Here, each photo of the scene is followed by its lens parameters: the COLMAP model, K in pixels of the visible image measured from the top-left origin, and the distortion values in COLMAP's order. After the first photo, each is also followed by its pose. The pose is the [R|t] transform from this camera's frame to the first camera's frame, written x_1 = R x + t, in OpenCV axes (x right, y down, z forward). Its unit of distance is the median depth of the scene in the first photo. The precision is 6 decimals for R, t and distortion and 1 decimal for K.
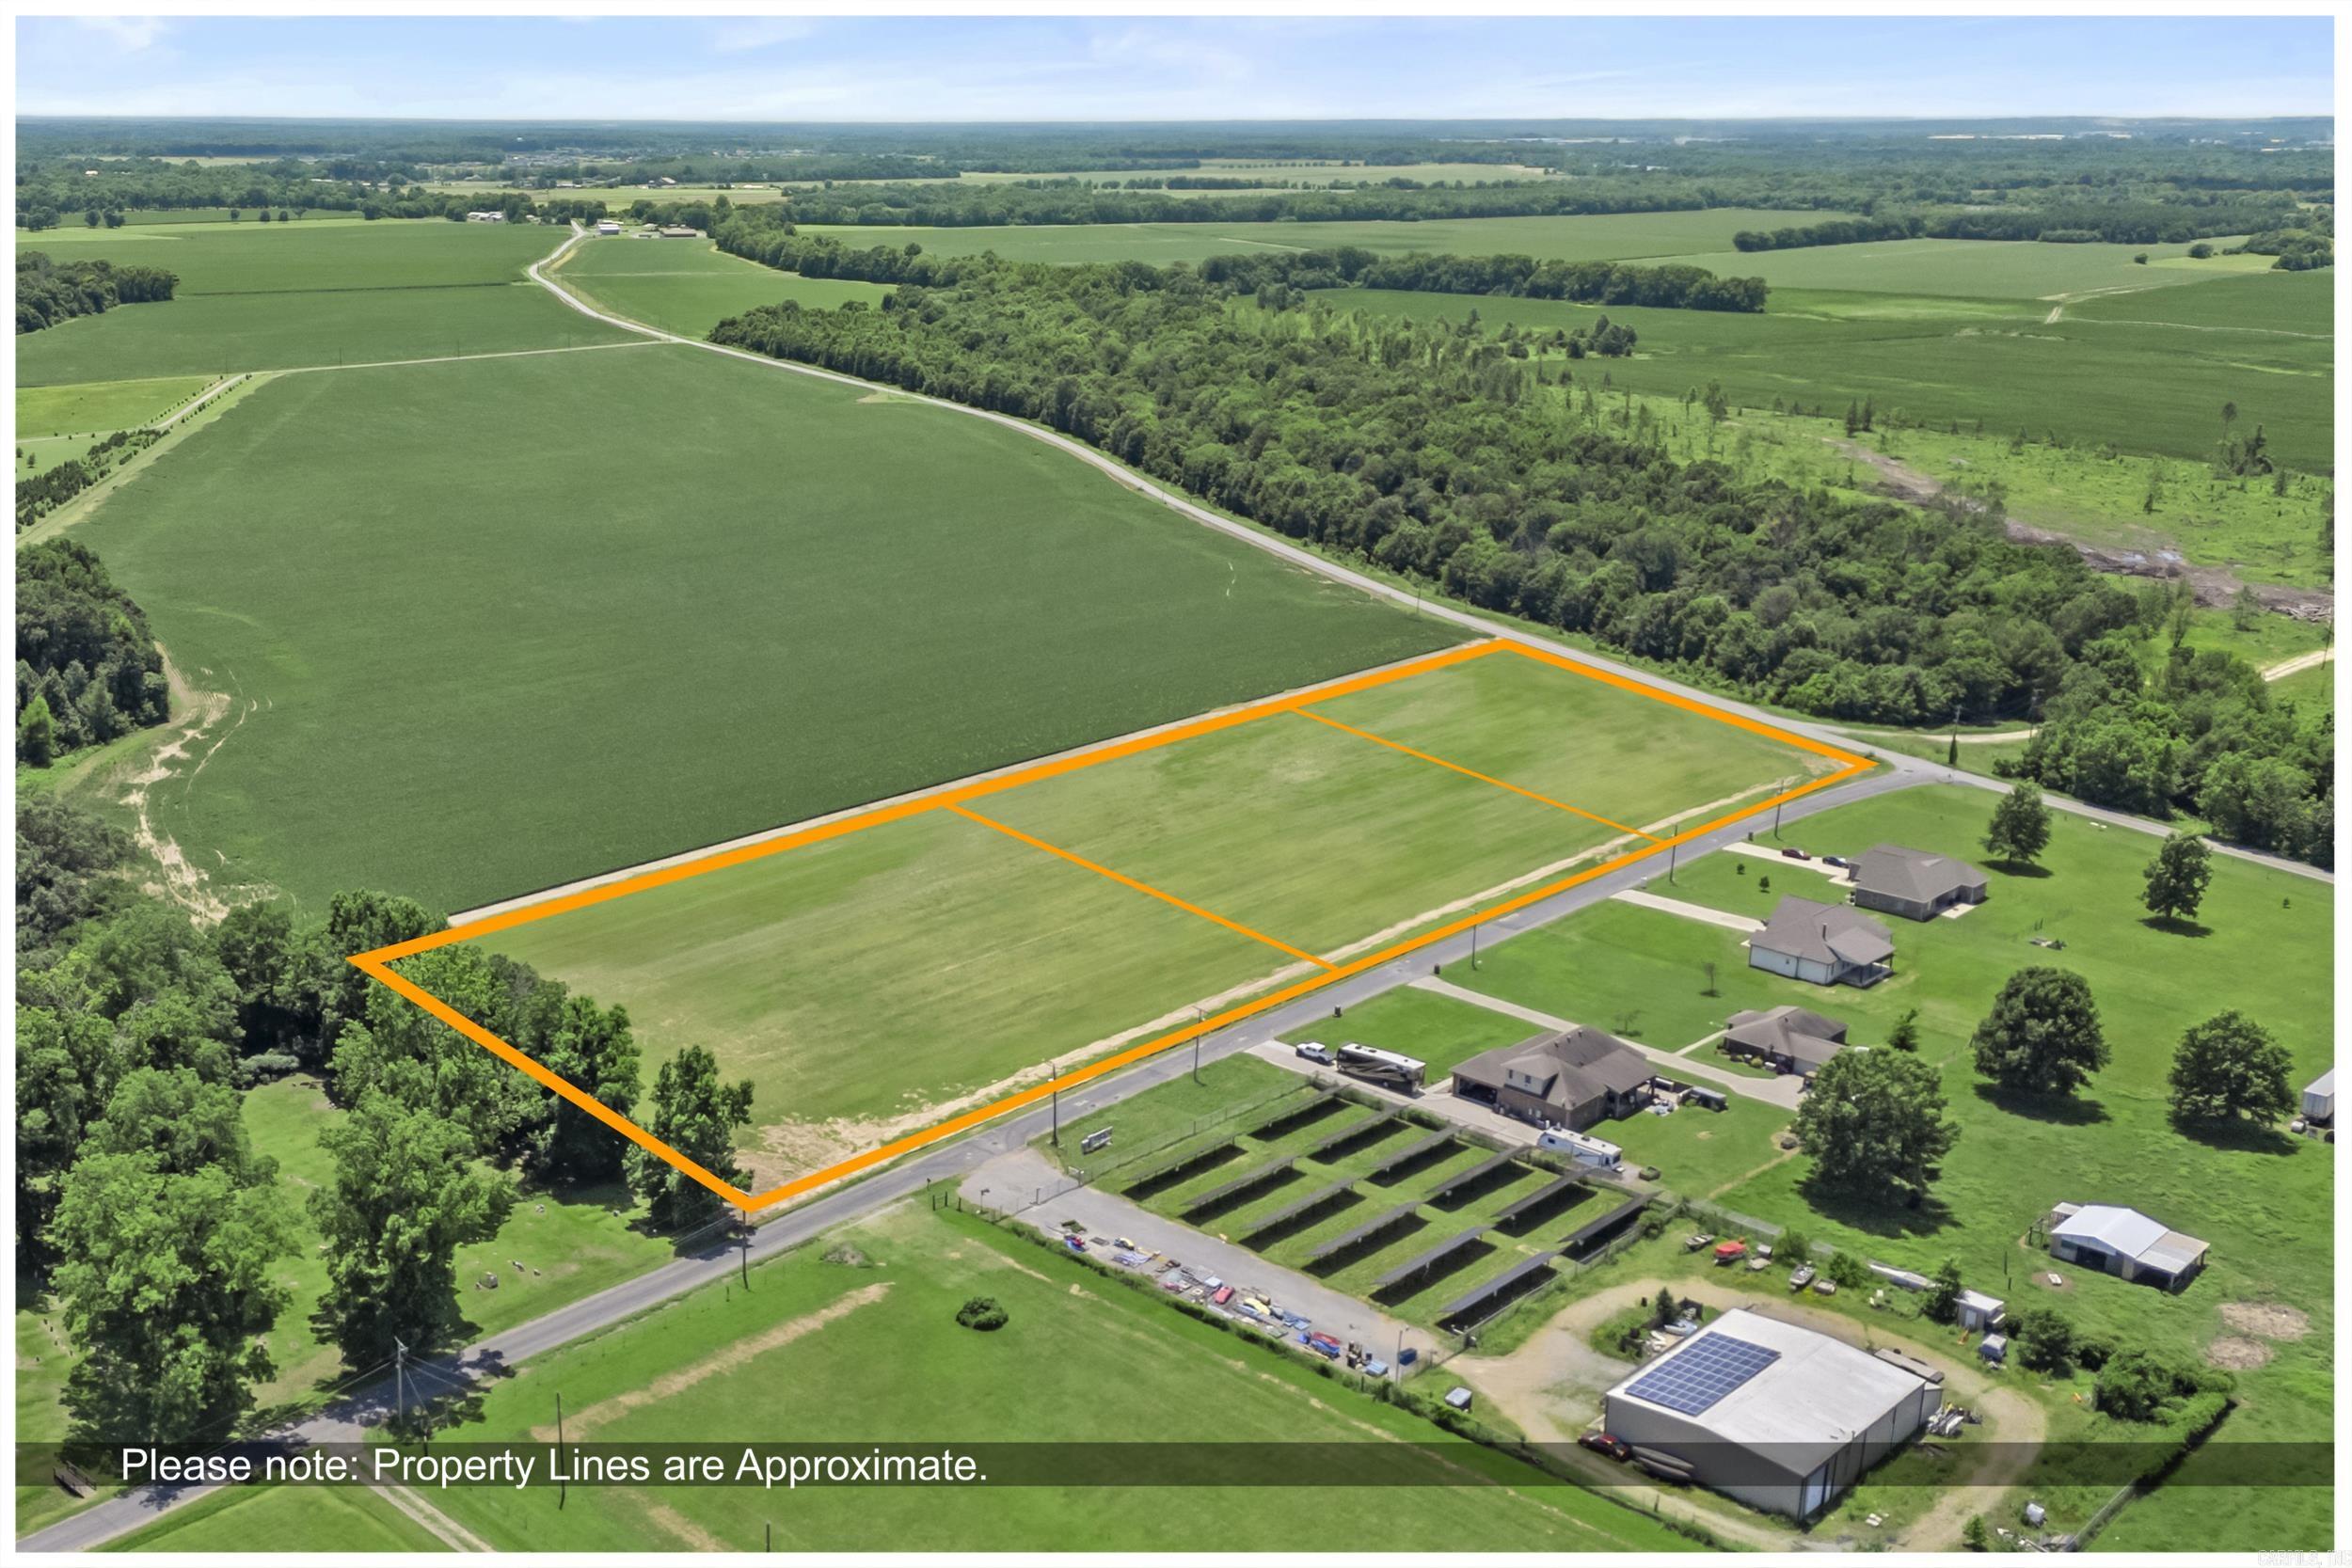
lens RADIAL K [[2133.2, 0, 1172.8], [0, 2133.2, 784.5], [0, 0, 1]] dist [0.065747, -0.097234]
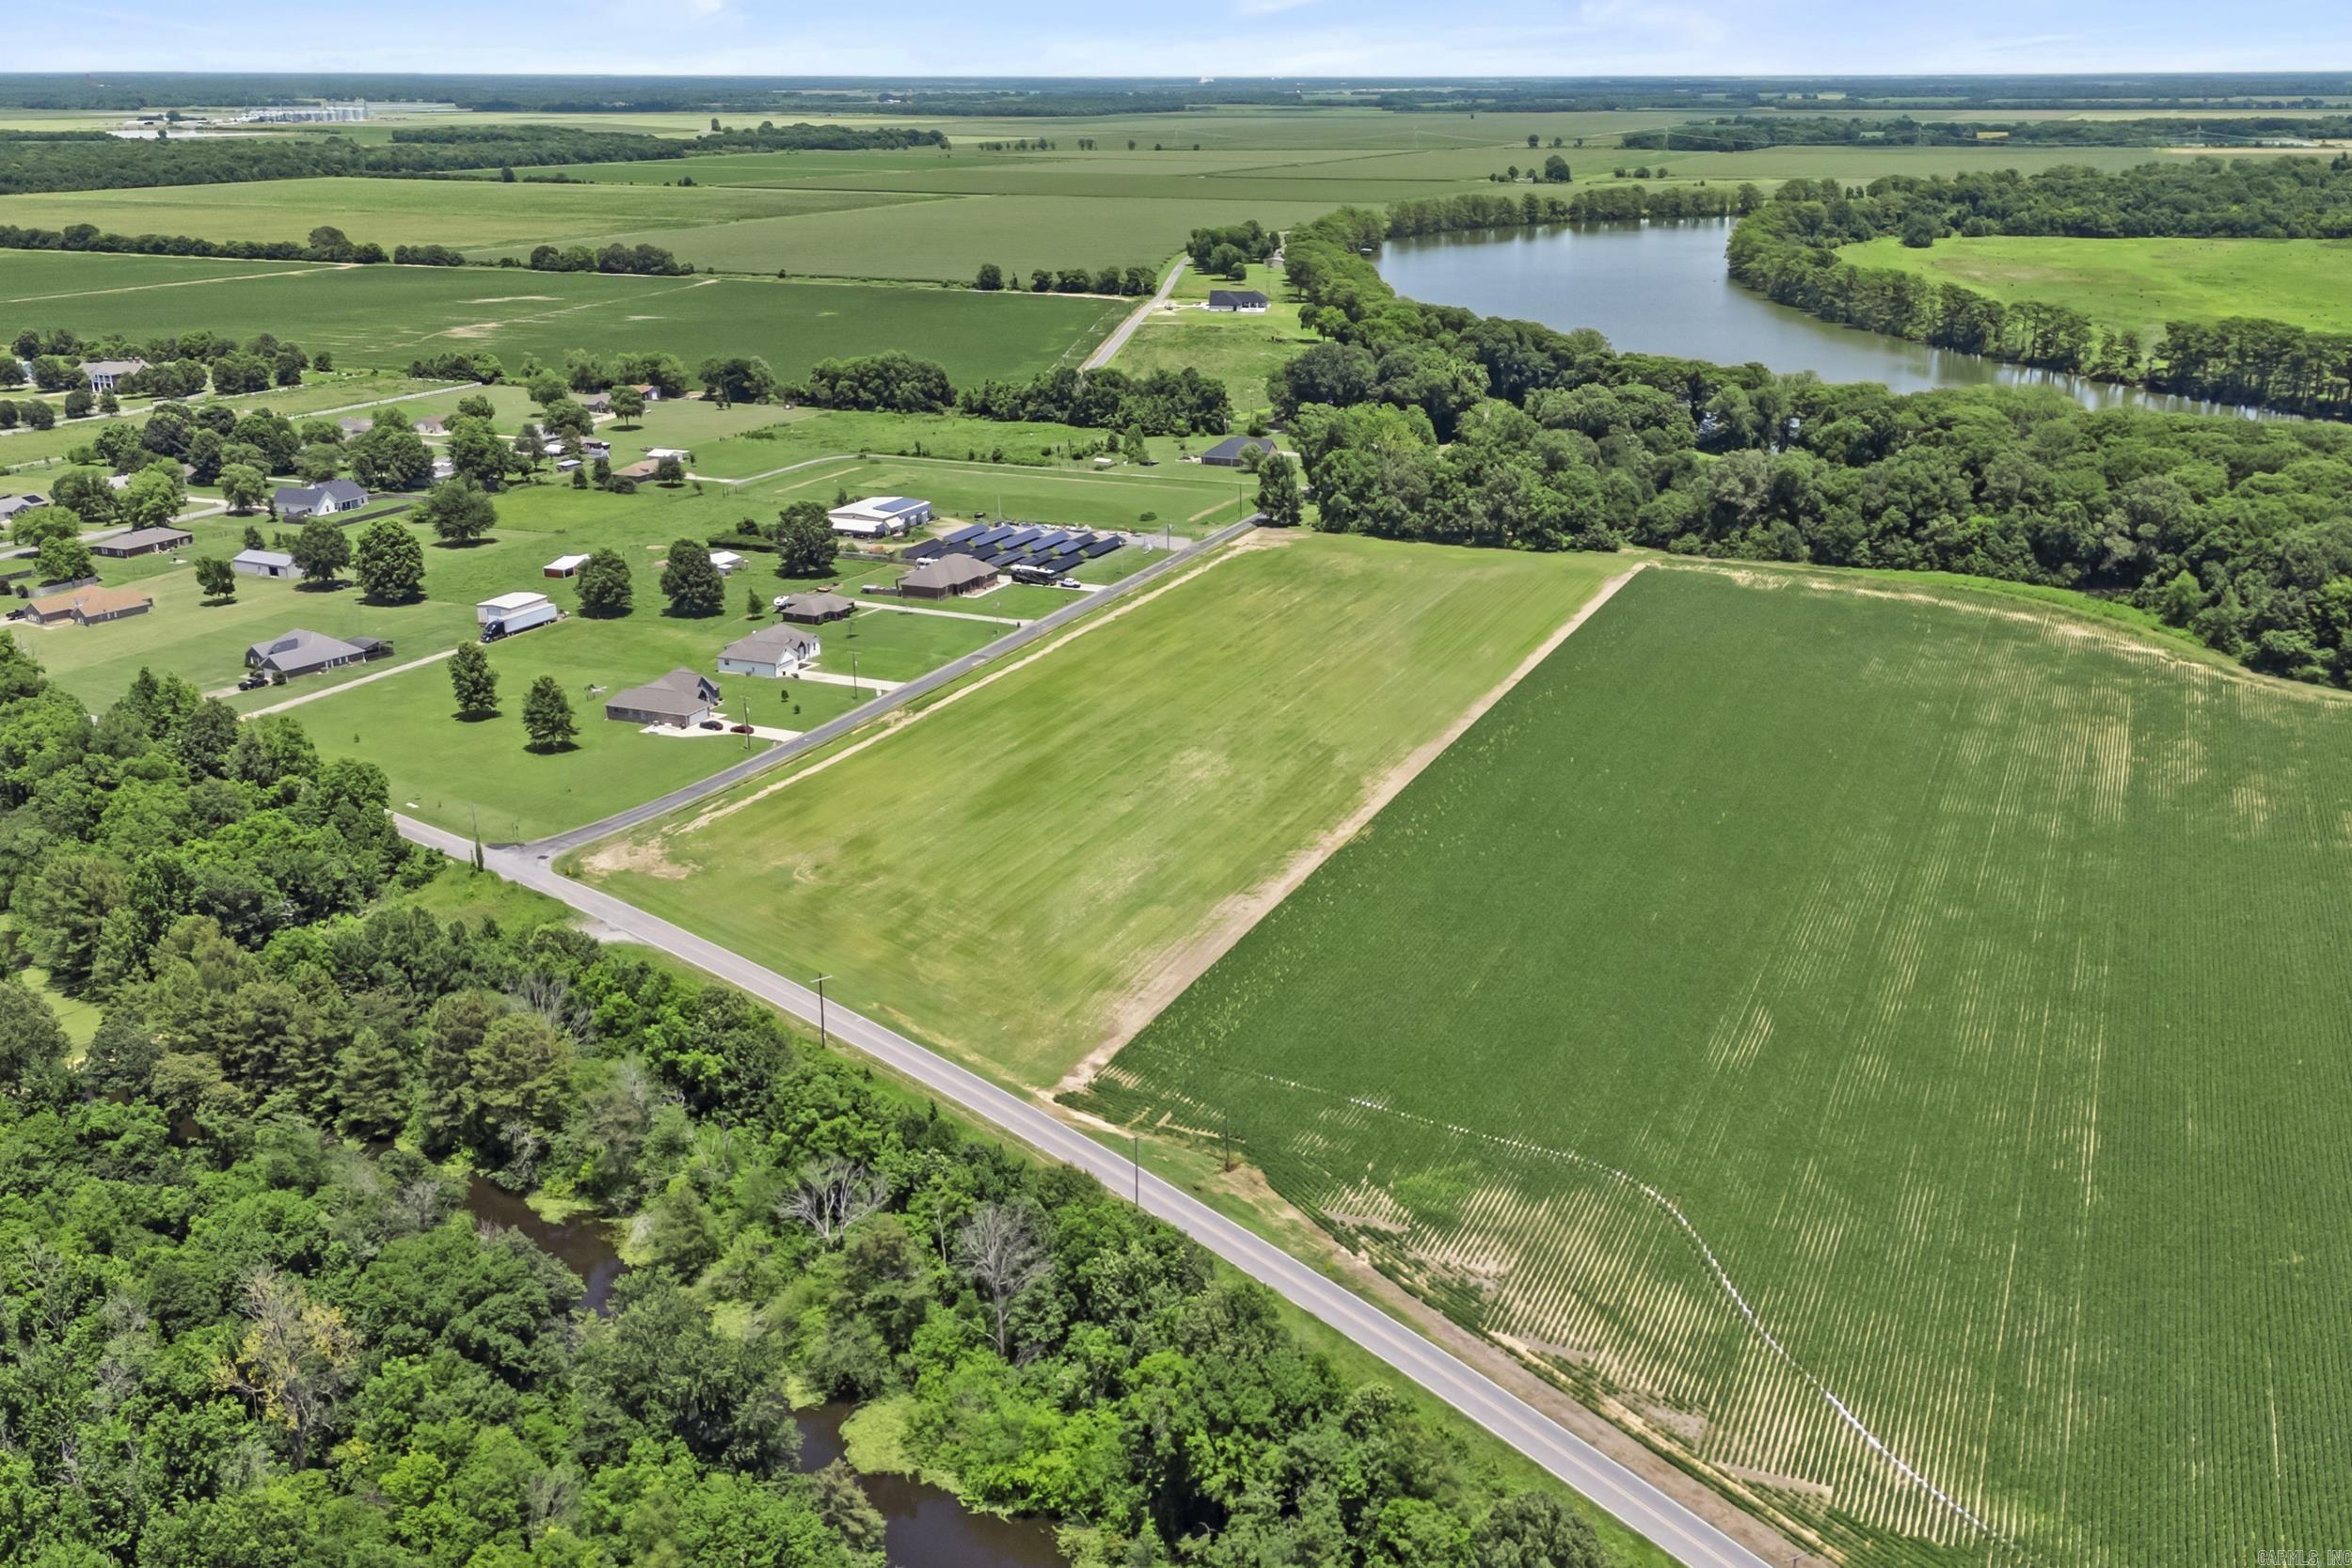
lens RADIAL K [[2133.2, 0, 1184.2], [0, 2133.2, 793.9], [0, 0, 1]] dist [0.065747, -0.097234]
pose [[-0.963269, 0.089356, -0.253235, 0.359935], [-0.076107, 0.813506, 0.576555, -0.639298], [0.257527, 0.574651, -0.776825, 2.006131]]
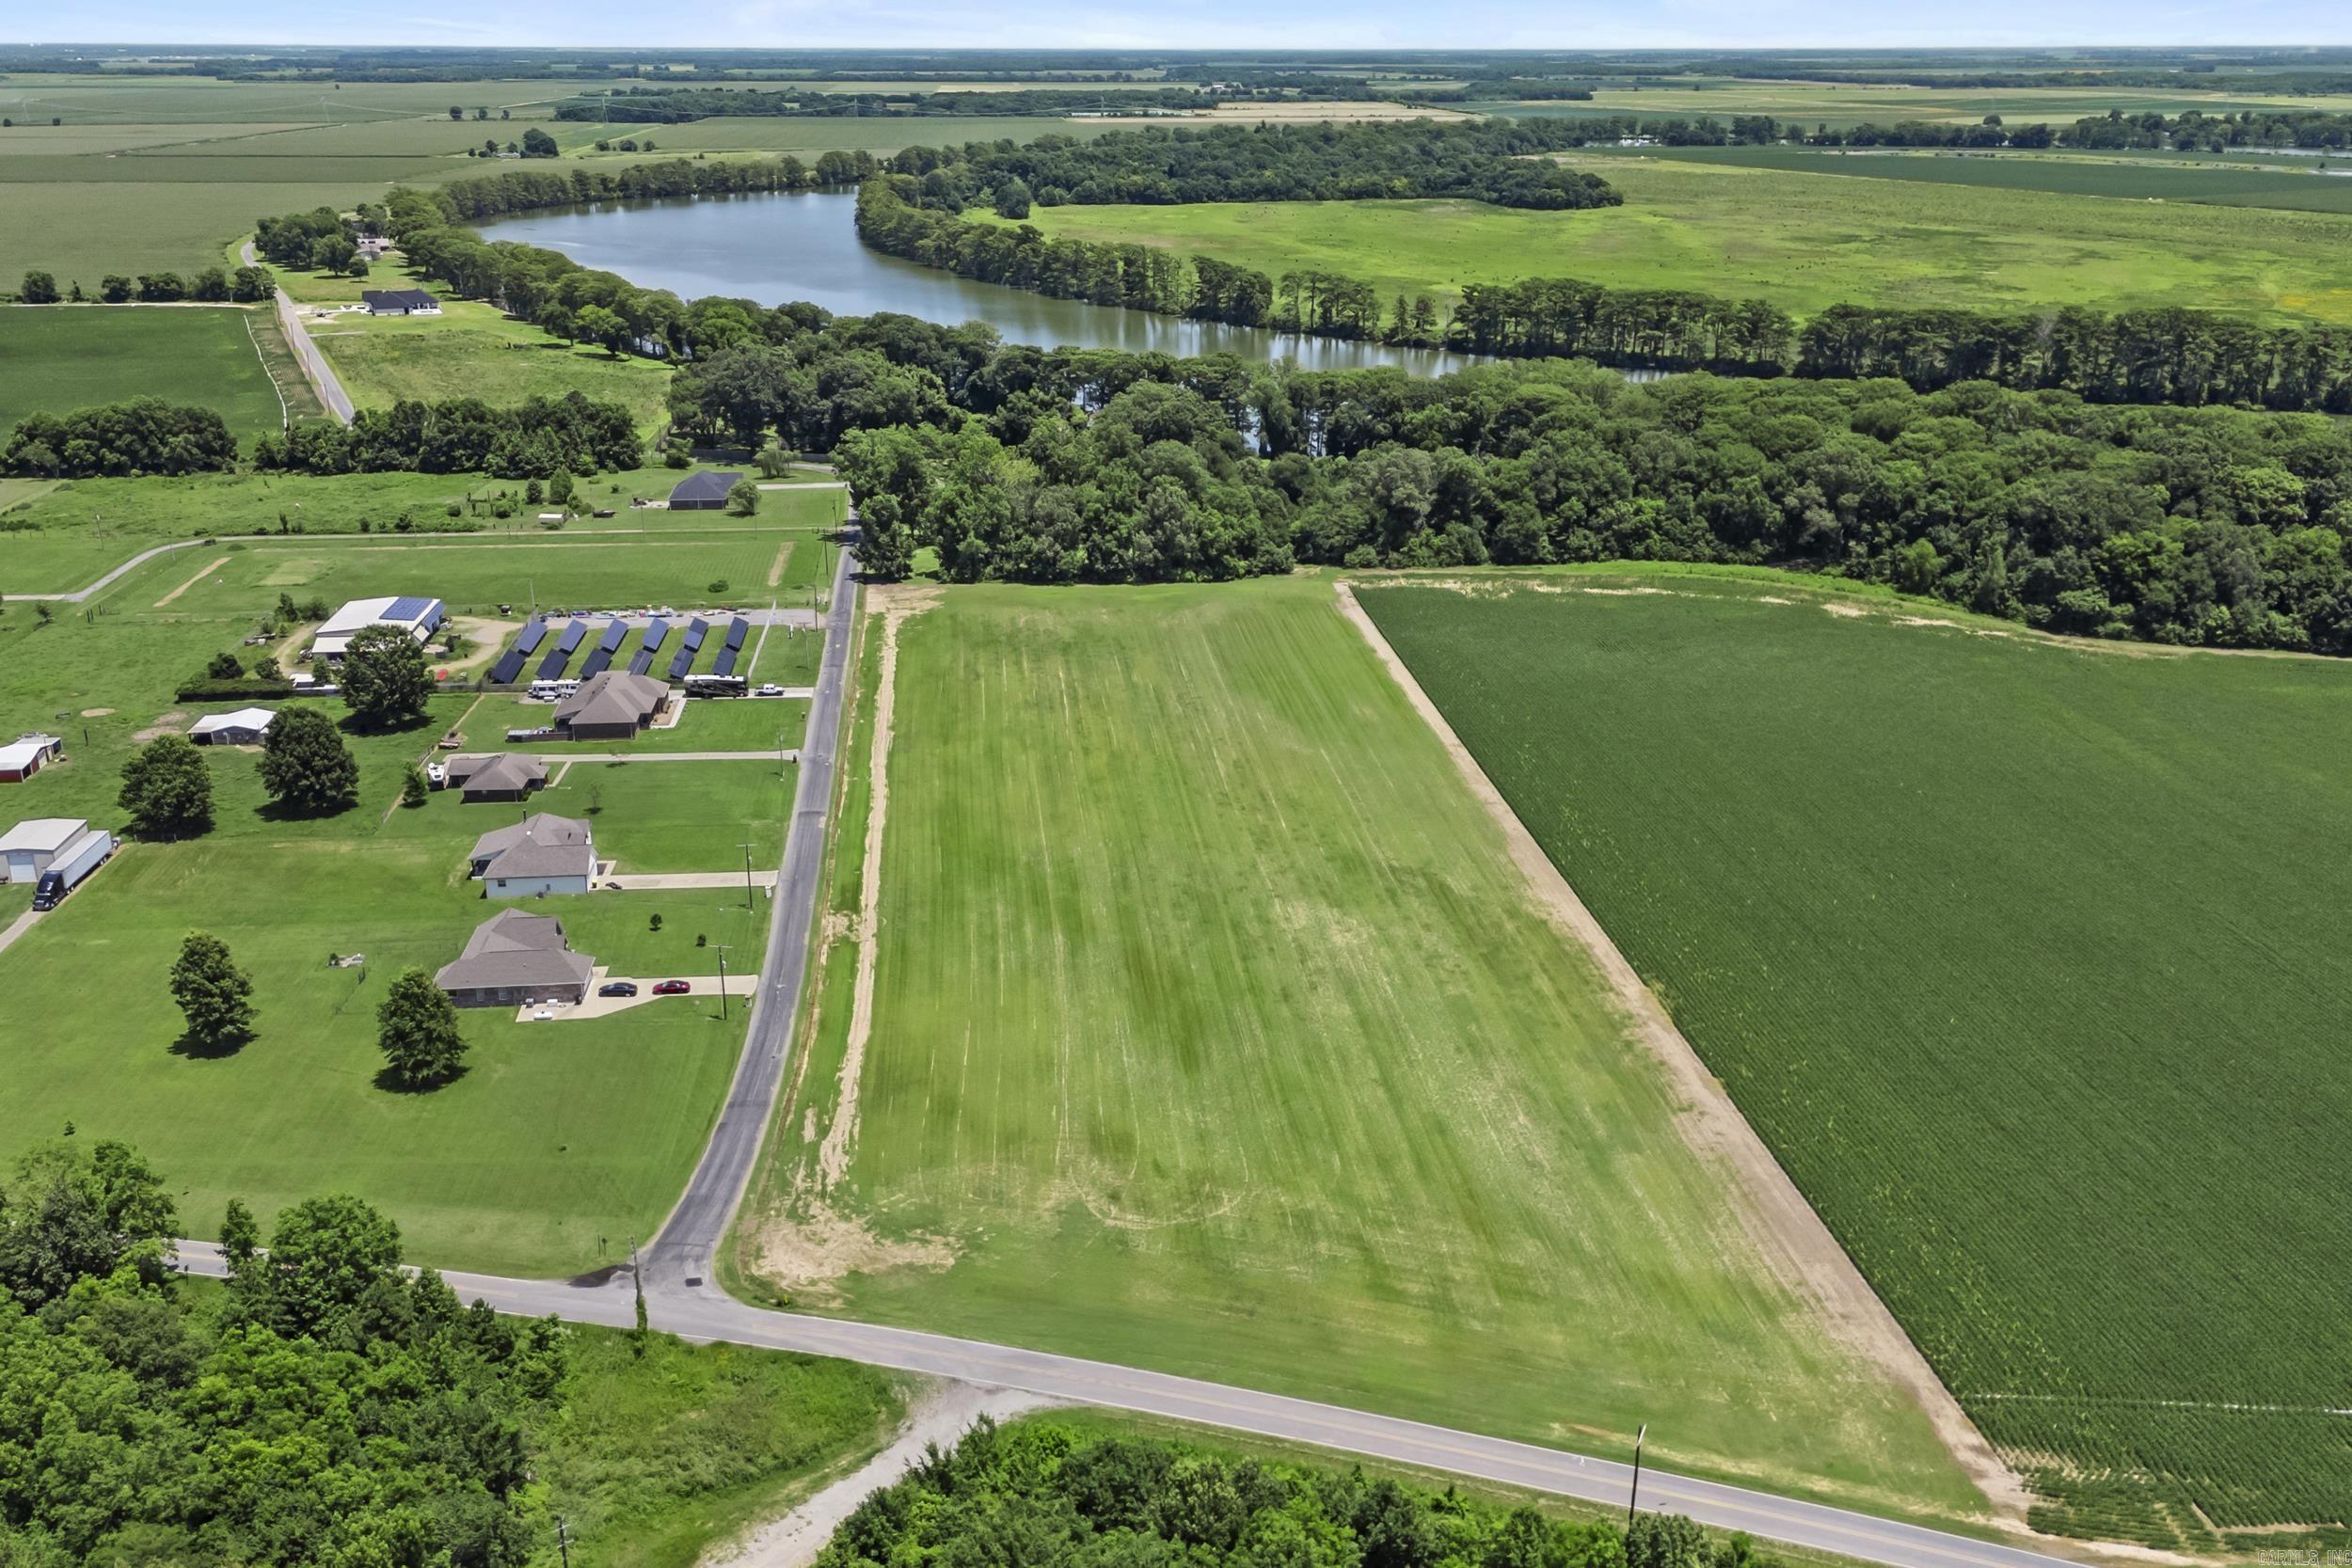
lens RADIAL K [[2133.2, 0, 1188.5], [0, 2133.2, 782.0], [0, 0, 1]] dist [0.065747, -0.097234]
pose [[-0.719511, 0.226683, -0.656444, 0.663357], [-0.207268, 0.832058, 0.514508, -0.492529], [0.662830, 0.506254, -0.551691, 1.547204]]
